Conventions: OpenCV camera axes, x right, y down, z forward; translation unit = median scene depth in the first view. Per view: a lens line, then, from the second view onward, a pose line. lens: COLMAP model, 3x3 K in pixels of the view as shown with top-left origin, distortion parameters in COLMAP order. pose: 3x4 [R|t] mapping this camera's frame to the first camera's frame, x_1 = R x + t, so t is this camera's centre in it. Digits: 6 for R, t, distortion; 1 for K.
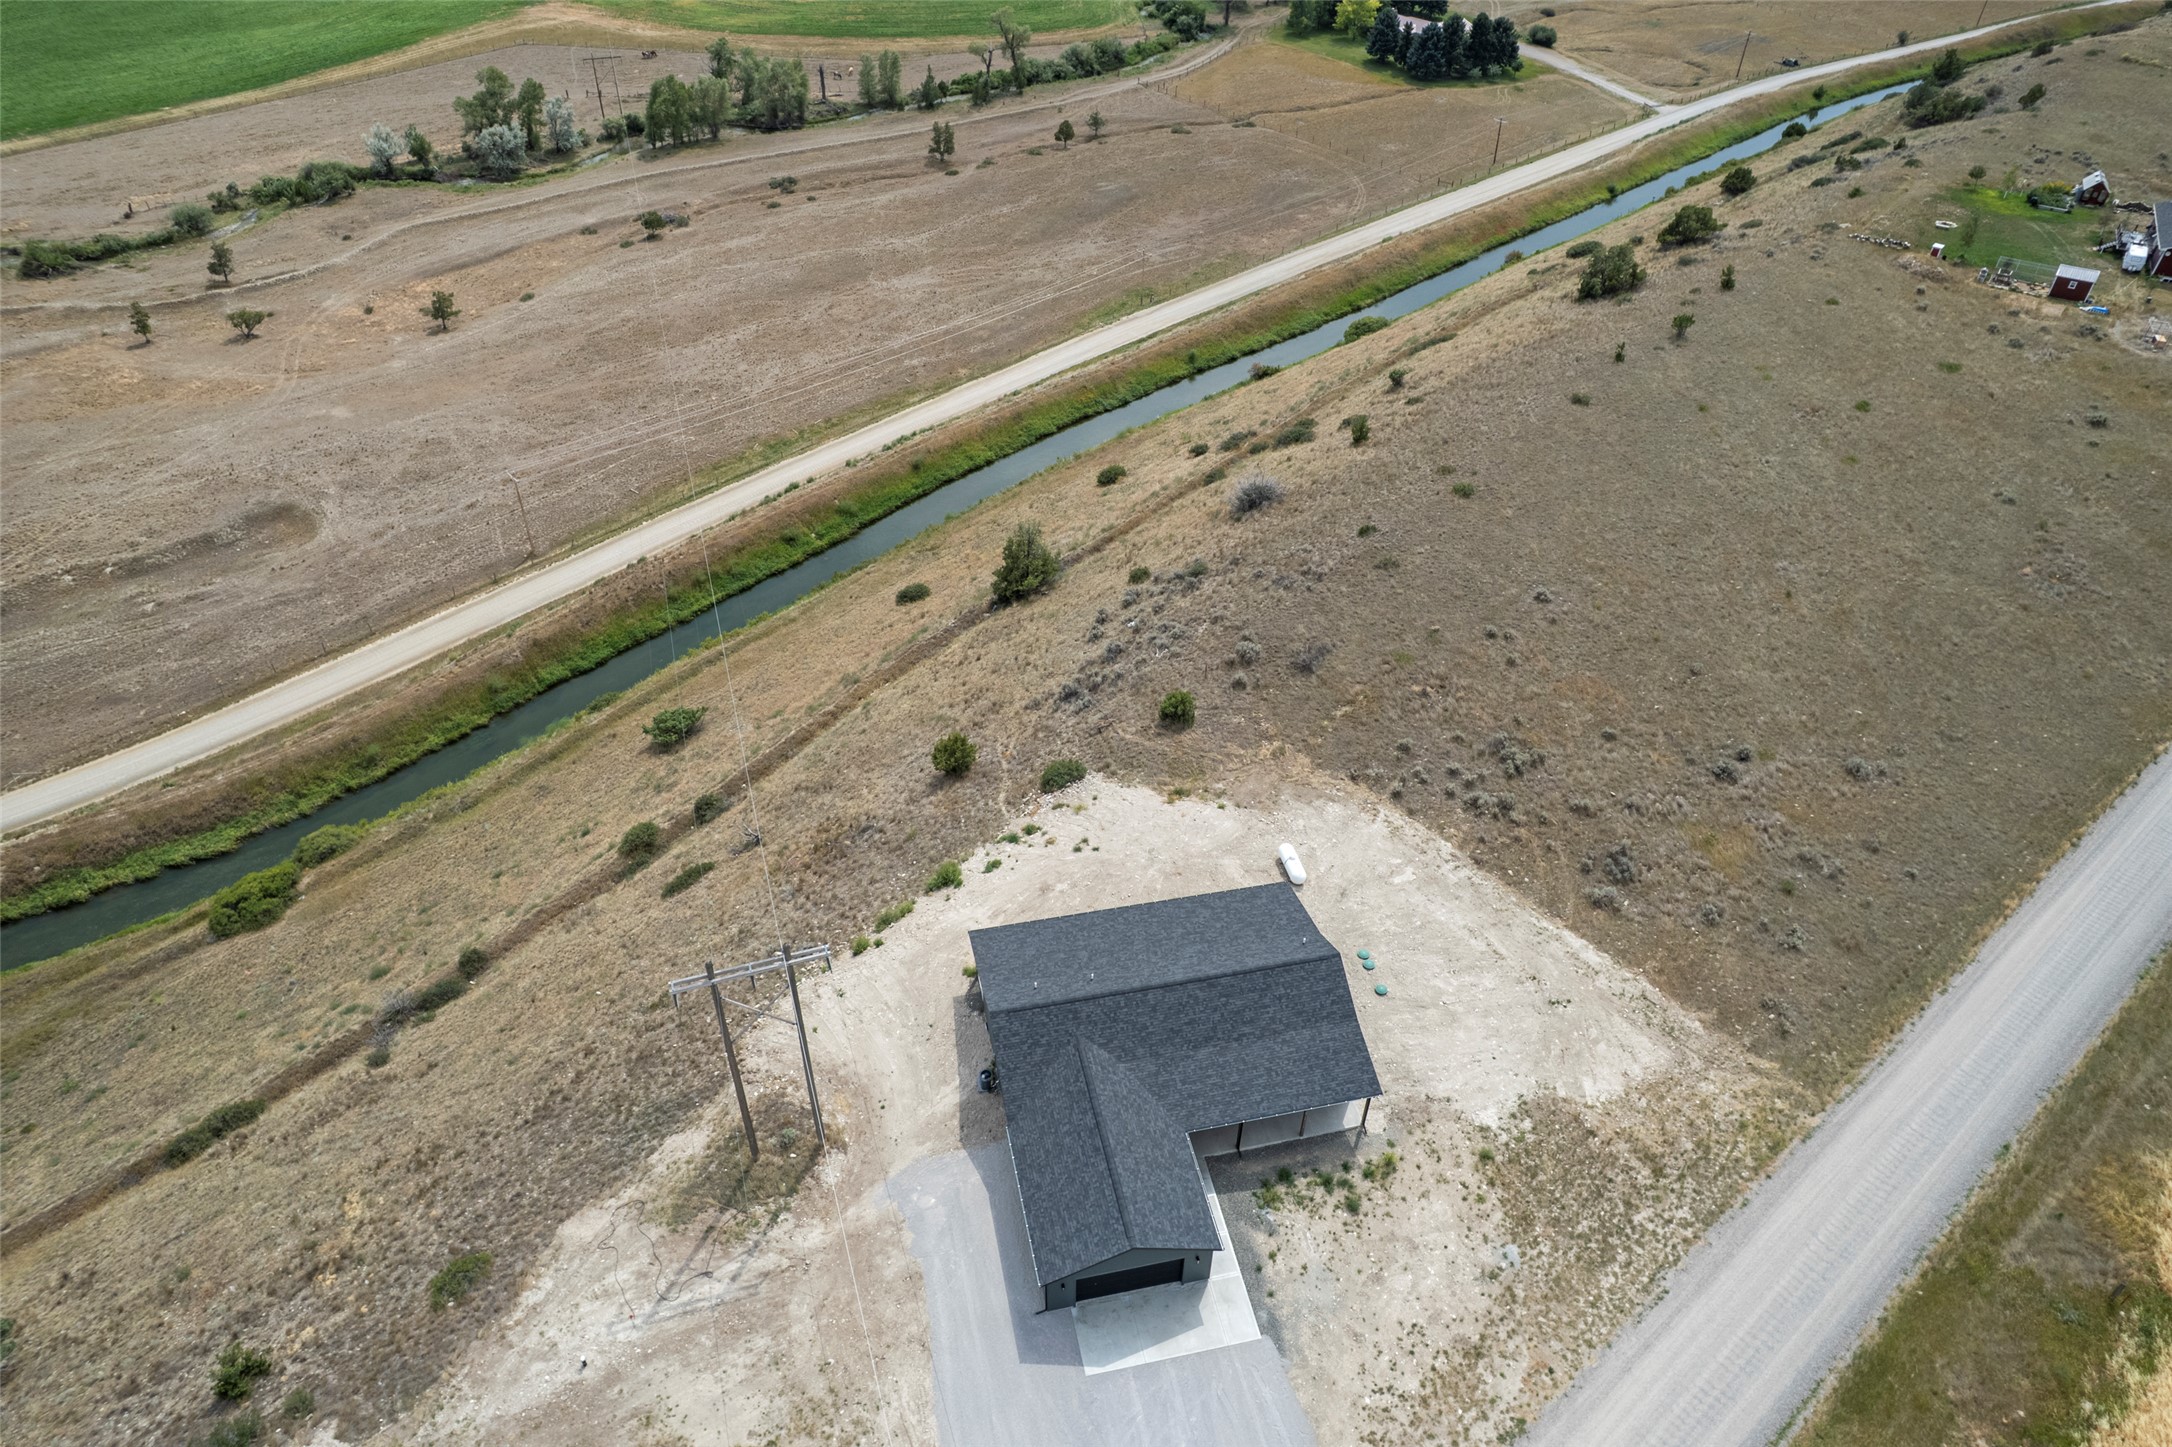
lens RADIAL K [[1385.8, 0, 1089.4], [0, 1385.8, 723.2], [0, 0, 1]] dist [-0.051440, -0.002697]
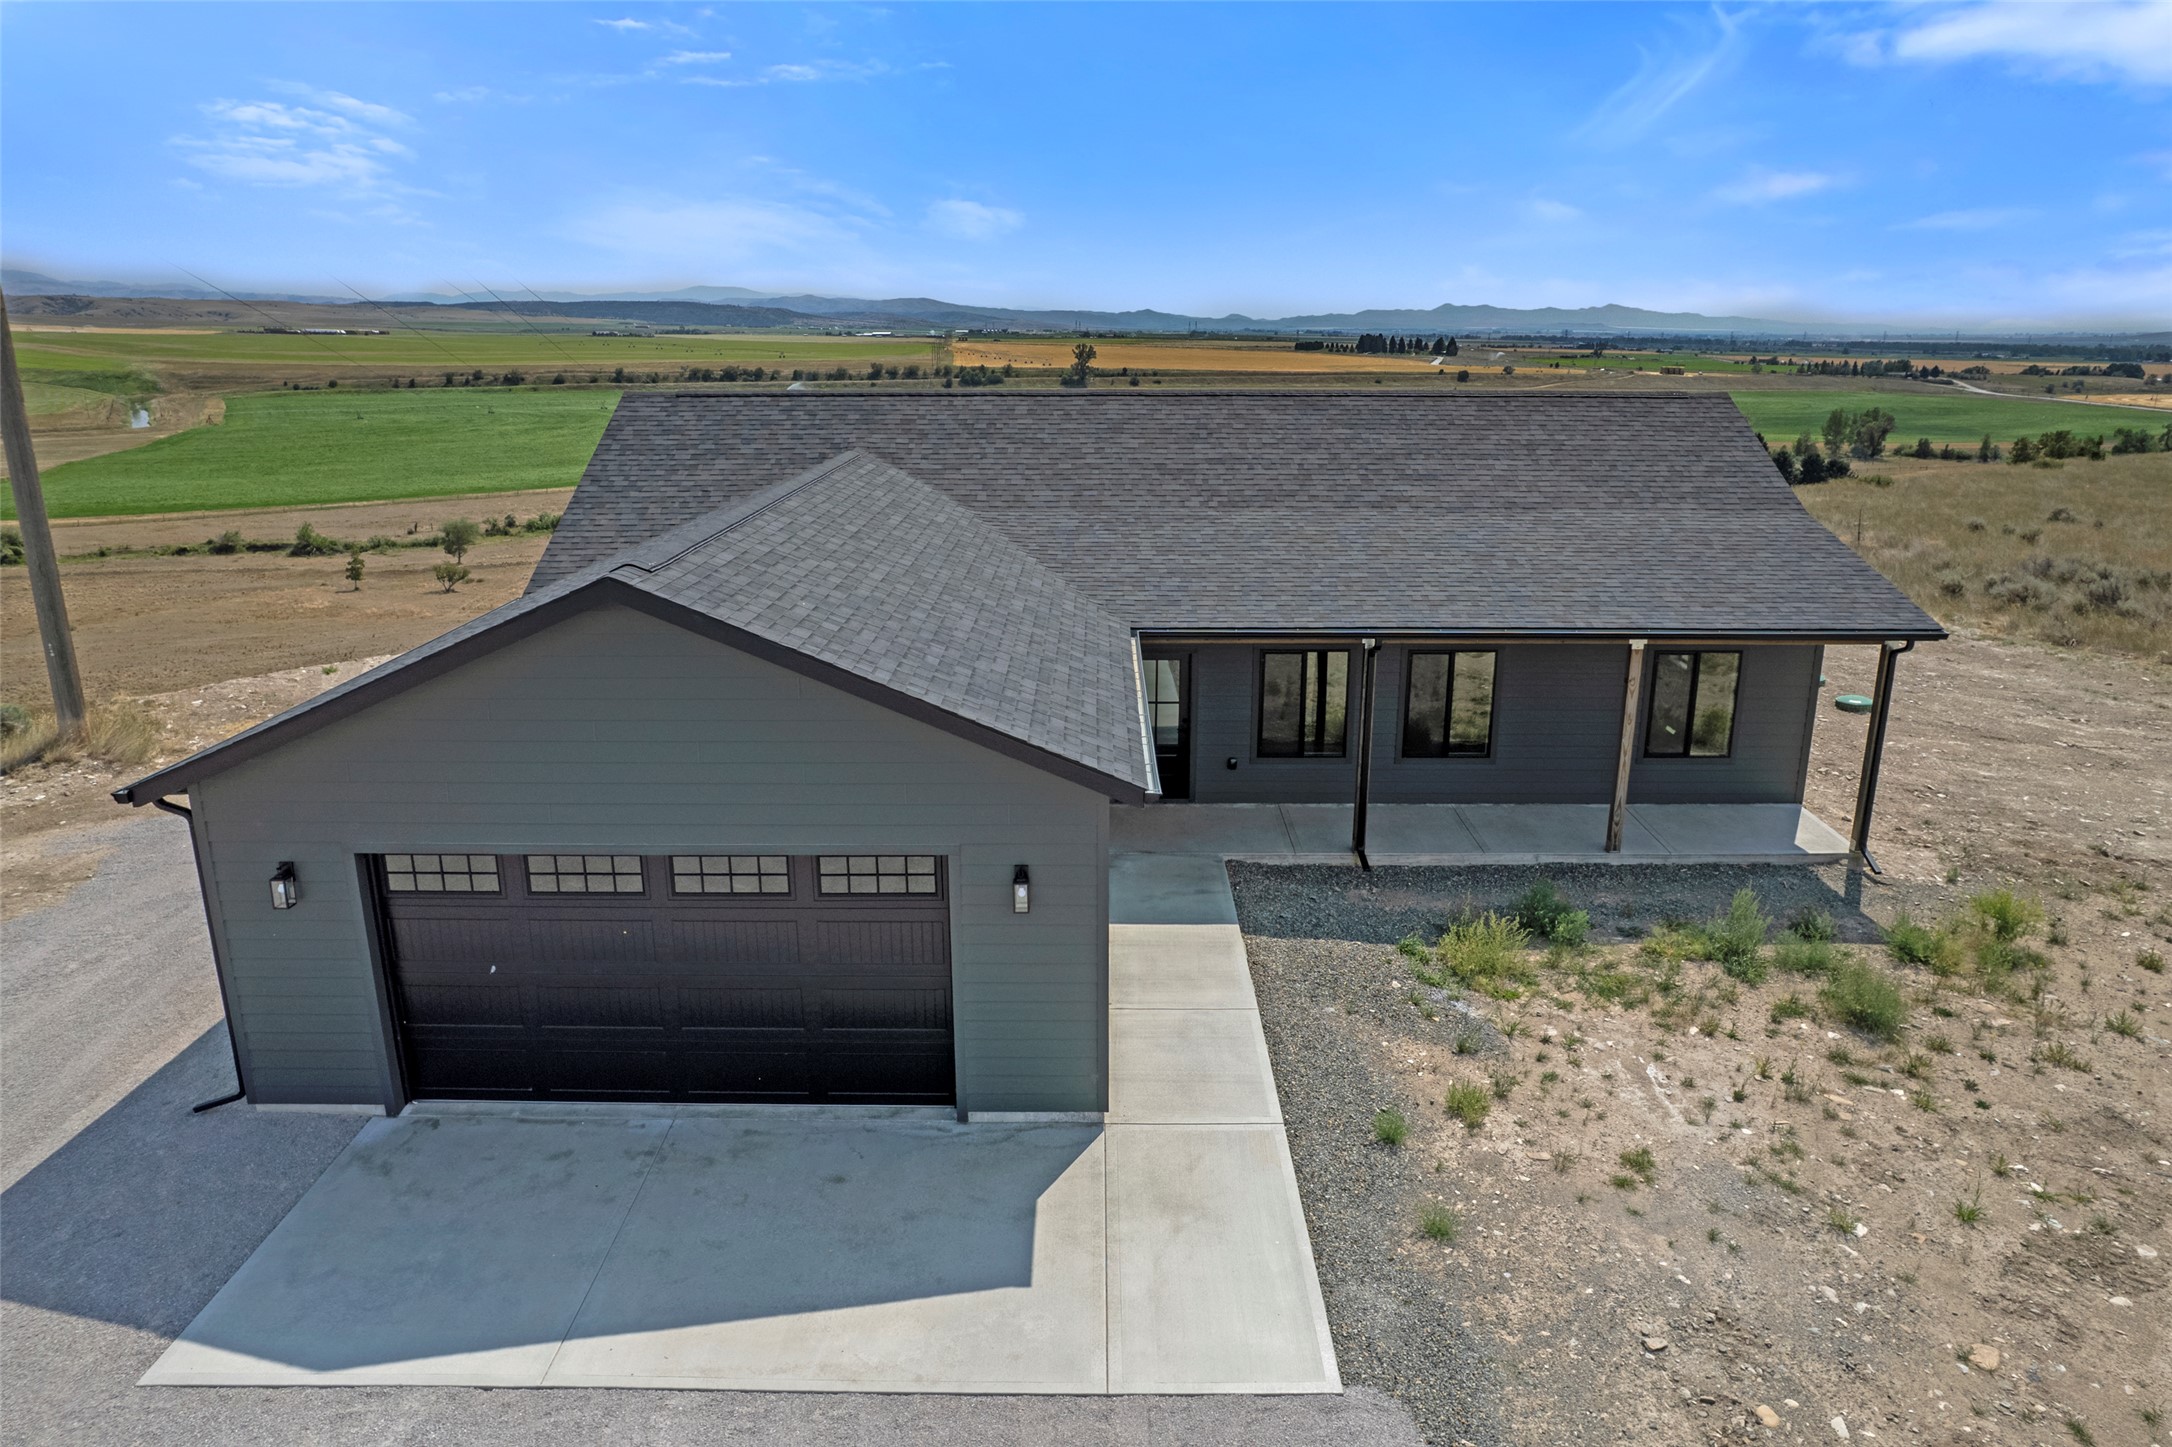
lens RADIAL K [[1419.0, 0, 1093.2], [0, 1419.0, 717.3], [0, 0, 1]] dist [-0.085991, 0.076888]
pose [[0.975520, 0.045523, -0.215146, 0.112898], [-0.130964, 0.906191, -0.402078, 0.392557], [0.176660, 0.420412, 0.889969, 0.729499]]
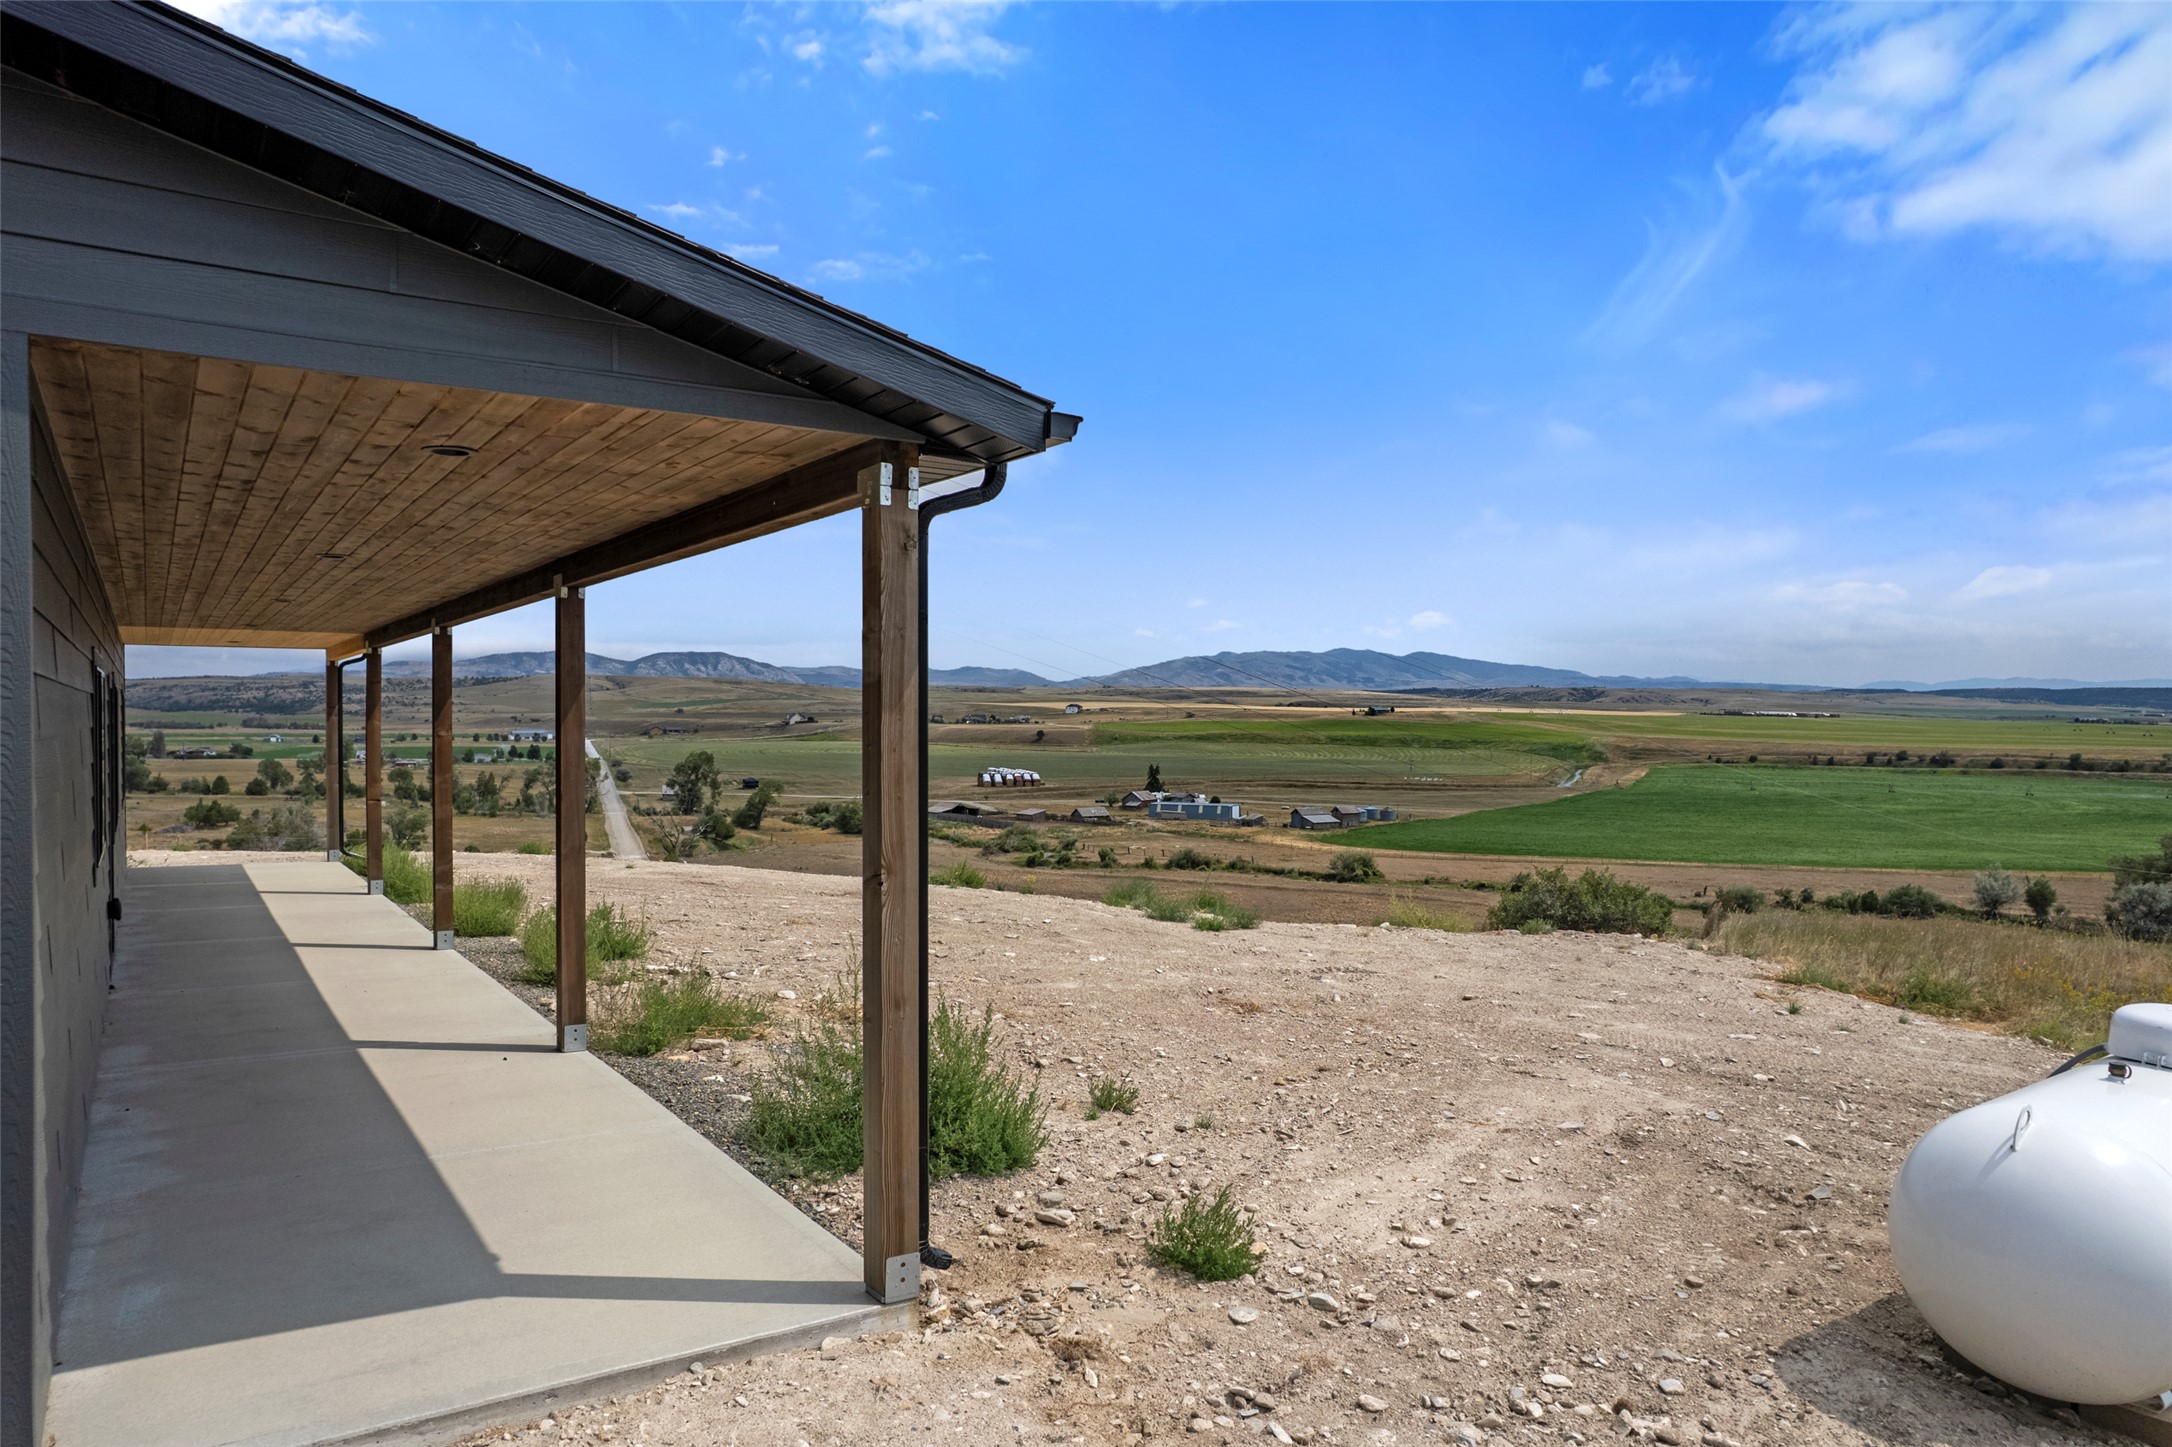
lens RADIAL K [[1398.3, 0, 1090.8], [0, 1398.3, 711.5], [0, 0, 1]] dist [-0.082458, 0.073945]
pose [[0.376643, -0.017129, -0.926200, 0.225014], [-0.592400, 0.764212, -0.255035, 0.157297], [0.712181, 0.644738, 0.277688, 1.111590]]
